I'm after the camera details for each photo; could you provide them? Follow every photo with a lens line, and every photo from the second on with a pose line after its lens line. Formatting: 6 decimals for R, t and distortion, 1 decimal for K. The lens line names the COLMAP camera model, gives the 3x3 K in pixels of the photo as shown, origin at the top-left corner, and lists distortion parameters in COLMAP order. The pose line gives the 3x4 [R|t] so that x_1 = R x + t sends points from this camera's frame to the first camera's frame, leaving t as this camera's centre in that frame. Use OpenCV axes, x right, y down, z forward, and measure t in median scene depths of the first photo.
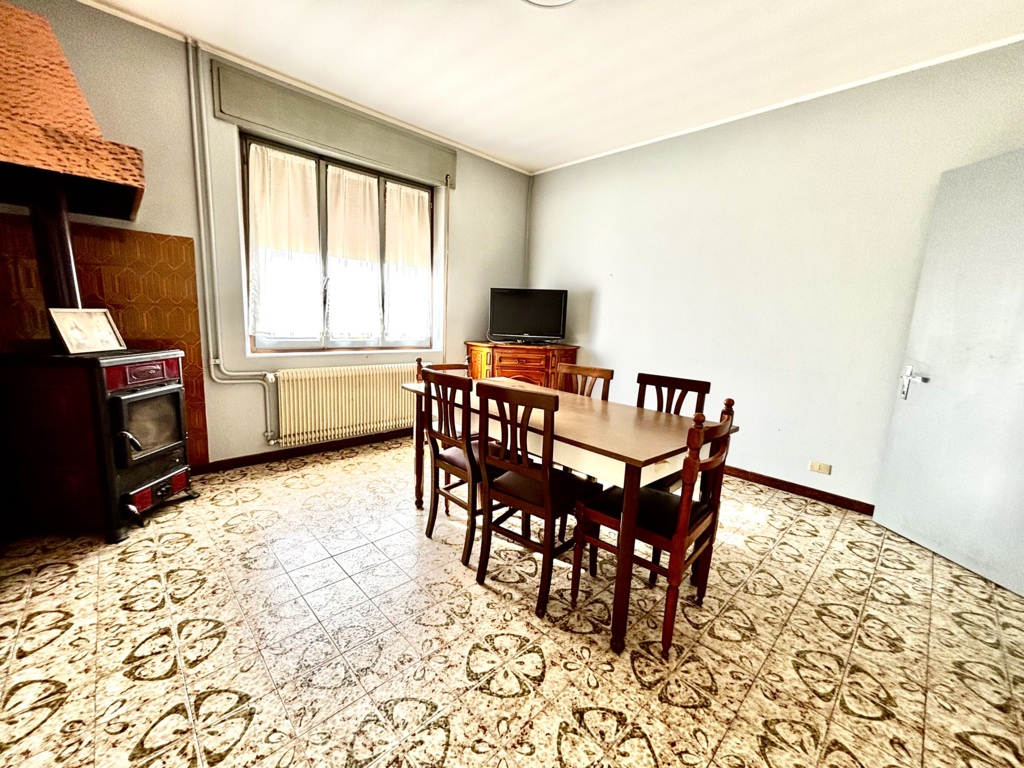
lens RADIAL K [[412.1, 0, 509.1], [0, 412.1, 385.0], [0, 0, 1]] dist [-0.007970, 0.000033]
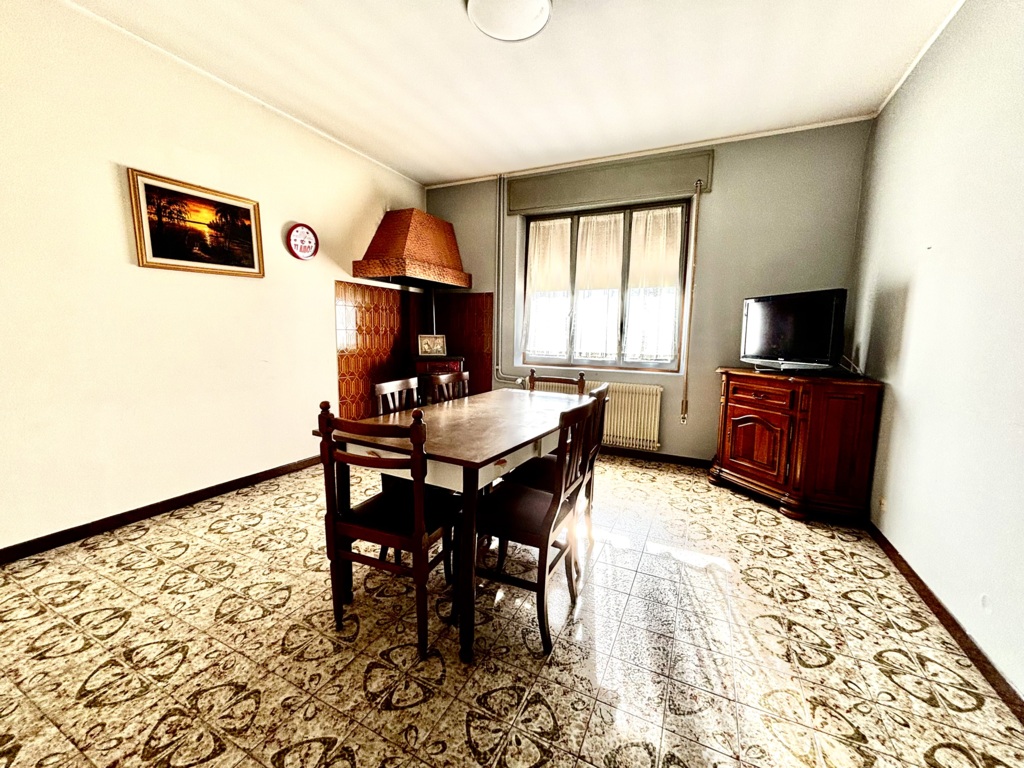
lens RADIAL K [[412.1, 0, 510.7], [0, 412.1, 384.5], [0, 0, 1]] dist [-0.007970, 0.000033]
pose [[0.349164, 0.078485, -0.933769, 1.642231], [-0.157303, 0.987255, 0.024161, -0.080734], [0.923764, 0.138449, 0.357060, 1.028279]]
